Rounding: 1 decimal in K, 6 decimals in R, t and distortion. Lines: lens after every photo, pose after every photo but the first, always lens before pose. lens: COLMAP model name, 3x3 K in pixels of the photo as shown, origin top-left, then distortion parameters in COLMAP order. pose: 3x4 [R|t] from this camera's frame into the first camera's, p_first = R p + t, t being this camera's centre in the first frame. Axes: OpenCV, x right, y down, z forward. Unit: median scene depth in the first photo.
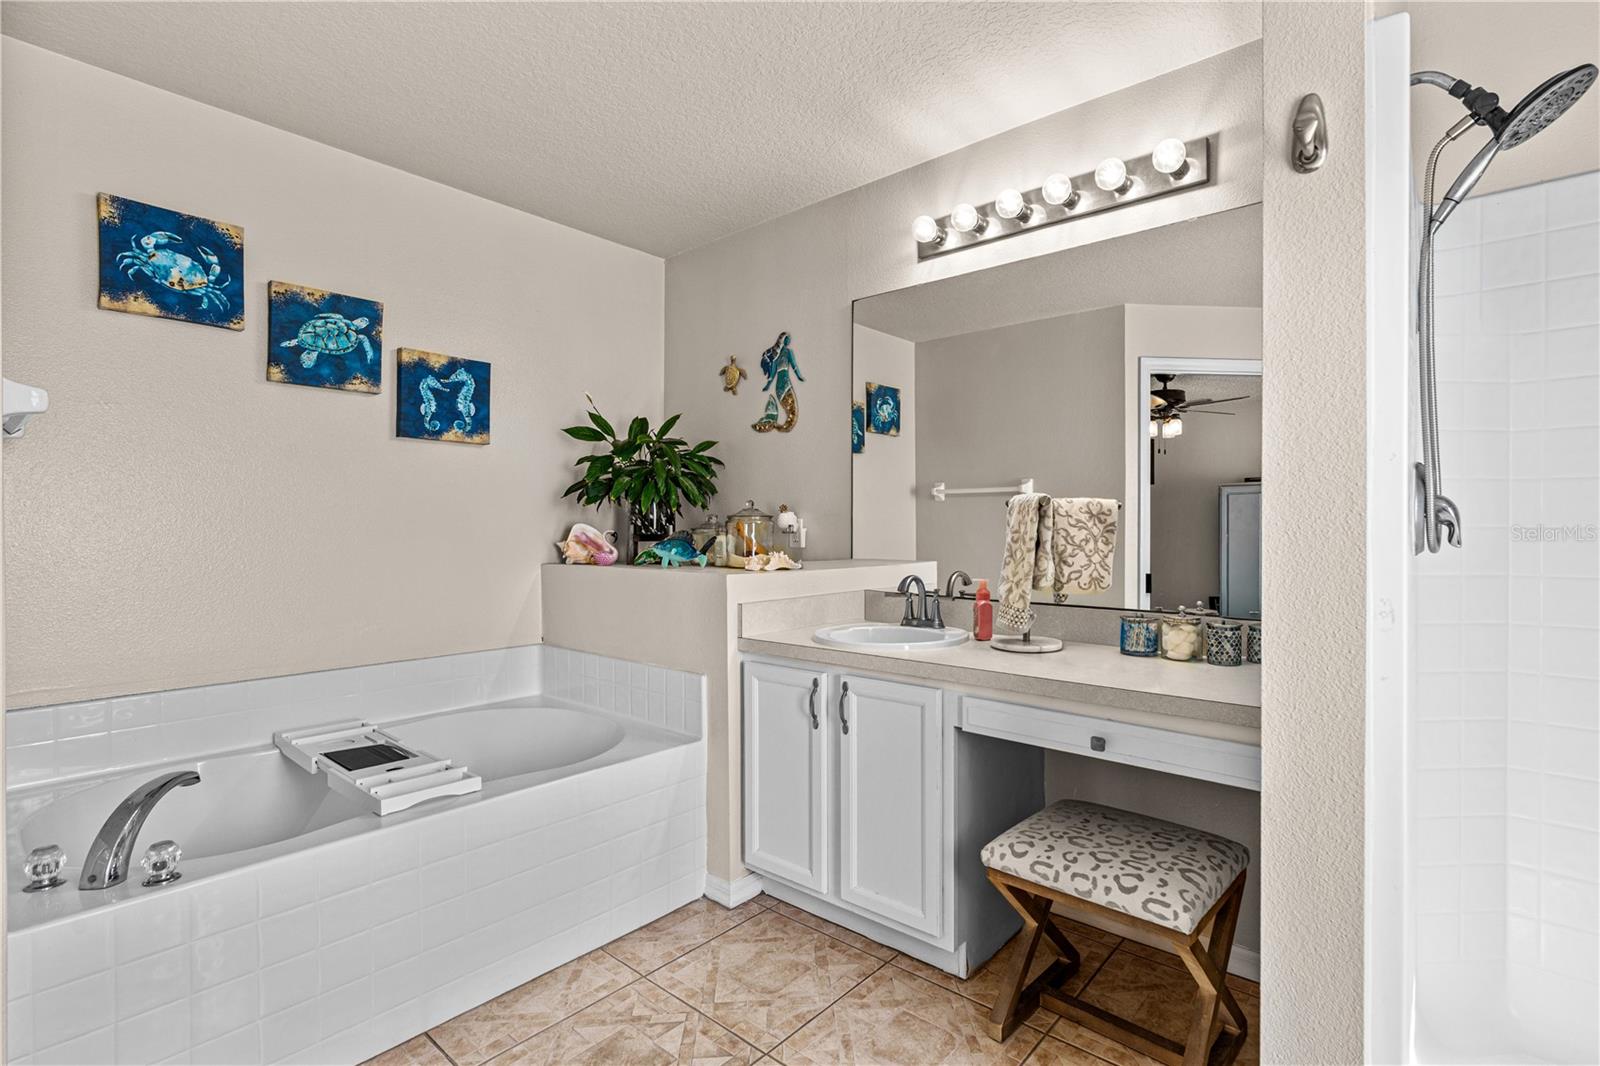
lens RADIAL K [[737.6, 0, 813.1], [0, 737.6, 540.6], [0, 0, 1]] dist [-0.005120, 0.000719]
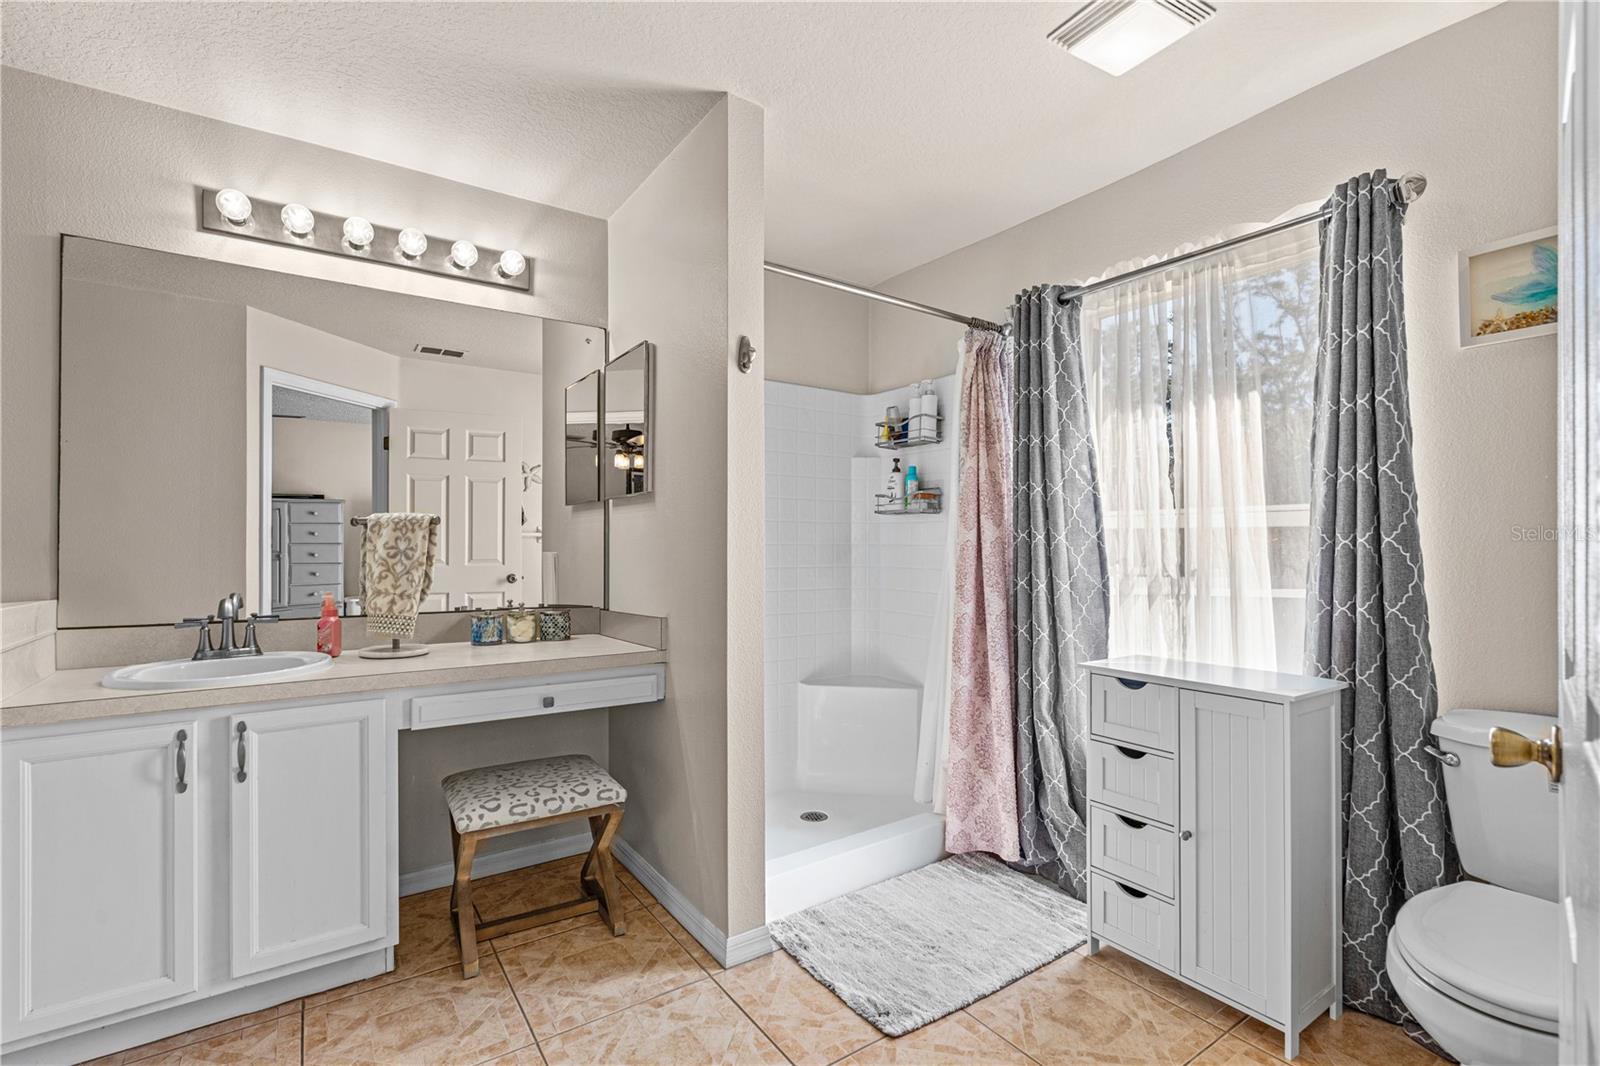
lens RADIAL K [[744.5, 0, 802.5], [0, 744.5, 559.9], [0, 0, 1]] dist [0.001026, 0.000493]
pose [[0.275911, -0.018659, 0.961002, -0.669878], [0.016538, 0.999756, 0.014664, 0.000211], [-0.961041, 0.011848, 0.276152, 0.136873]]
